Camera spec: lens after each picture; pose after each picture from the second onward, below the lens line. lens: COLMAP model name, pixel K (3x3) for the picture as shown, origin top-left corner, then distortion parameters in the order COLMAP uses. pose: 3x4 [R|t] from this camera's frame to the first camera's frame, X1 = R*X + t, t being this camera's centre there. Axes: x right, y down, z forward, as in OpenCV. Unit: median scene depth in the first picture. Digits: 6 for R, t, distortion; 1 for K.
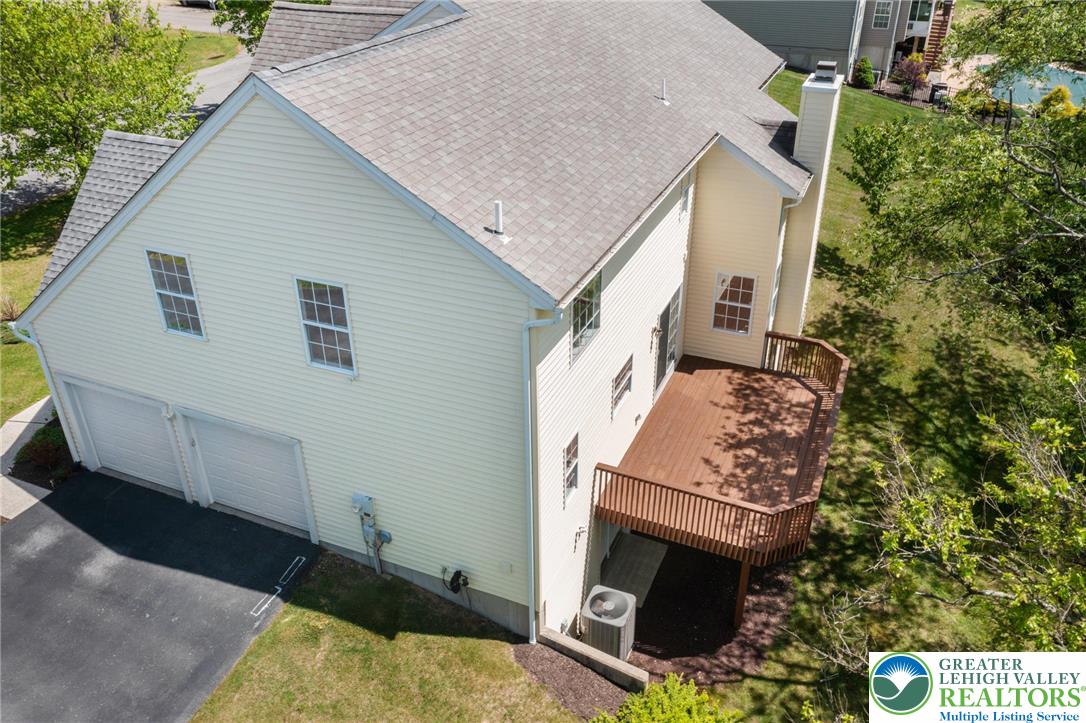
lens RADIAL K [[863.7, 0, 543.0], [0, 863.7, 361.5], [0, 0, 1]] dist [0.007884, 0.001013]
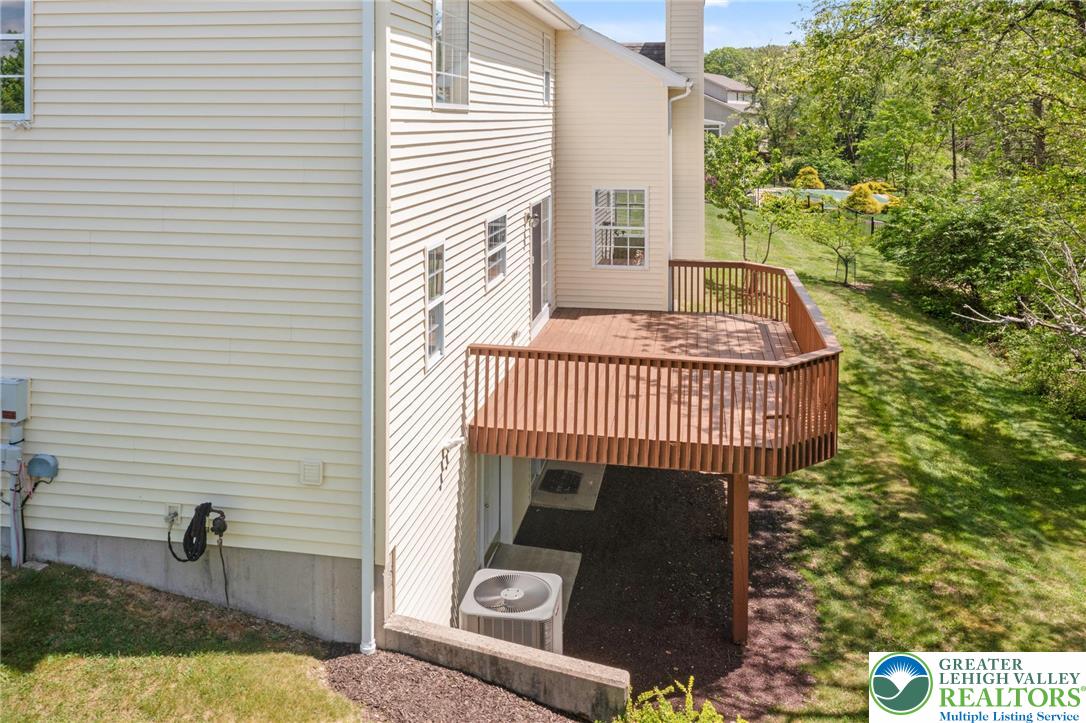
lens RADIAL K [[850.0, 0, 500.3], [0, 850.0, 360.5], [0, 0, 1]] dist [-0.002870, -0.007128]
pose [[0.967994, 0.026997, 0.249517, -0.058088], [0.092100, 0.886624, -0.453227, 0.384799], [-0.233463, 0.461702, 0.855761, 0.515029]]
